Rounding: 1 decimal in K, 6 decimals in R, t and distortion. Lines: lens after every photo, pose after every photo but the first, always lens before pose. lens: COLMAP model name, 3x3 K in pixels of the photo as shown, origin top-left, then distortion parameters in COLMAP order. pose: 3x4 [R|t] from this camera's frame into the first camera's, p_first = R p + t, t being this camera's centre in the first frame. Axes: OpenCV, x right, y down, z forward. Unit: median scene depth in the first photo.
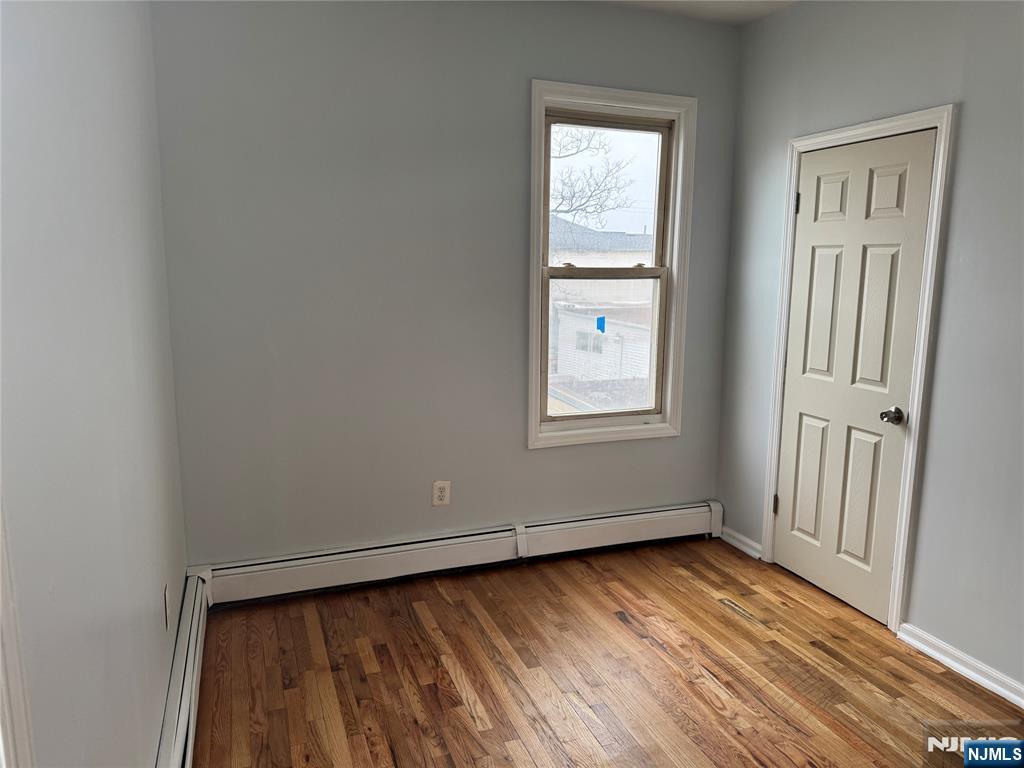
lens RADIAL K [[721.1, 0, 515.9], [0, 721.1, 376.8], [0, 0, 1]] dist [0.046018, -0.052406]
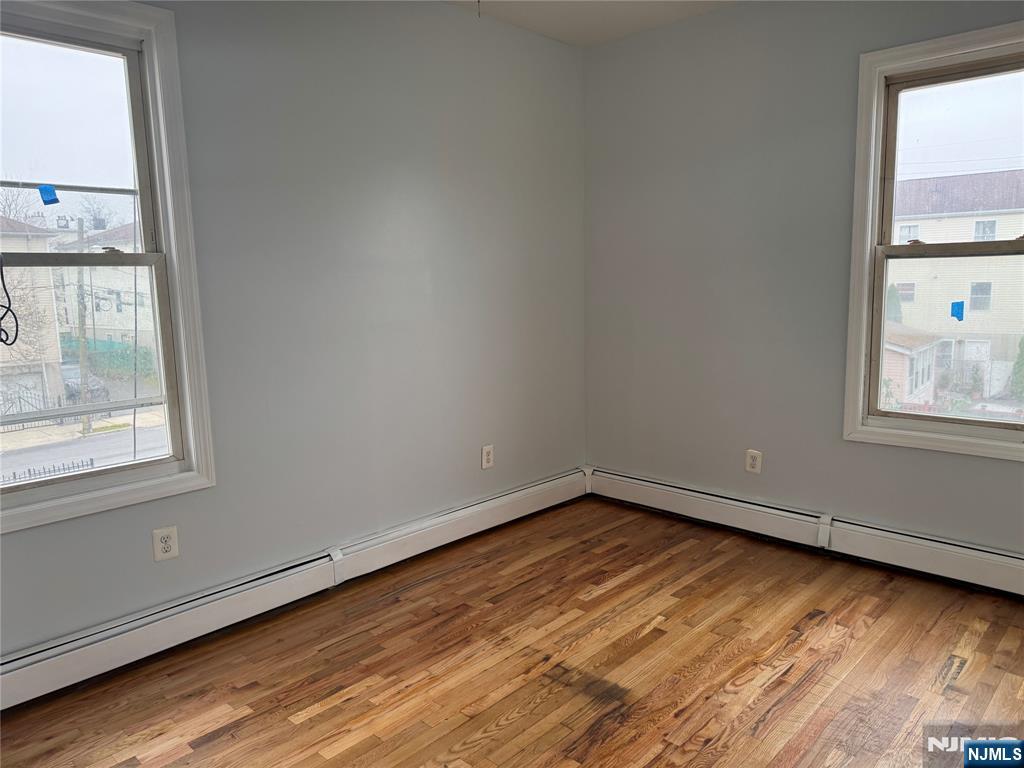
lens RADIAL K [[721.1, 0, 514.0], [0, 721.1, 373.6], [0, 0, 1]] dist [0.046018, -0.052406]
pose [[0.403458, 0.087015, -0.910851, 0.757038], [-0.106826, 0.993140, 0.047558, 0.015972], [0.908741, 0.078115, 0.409986, 0.213175]]
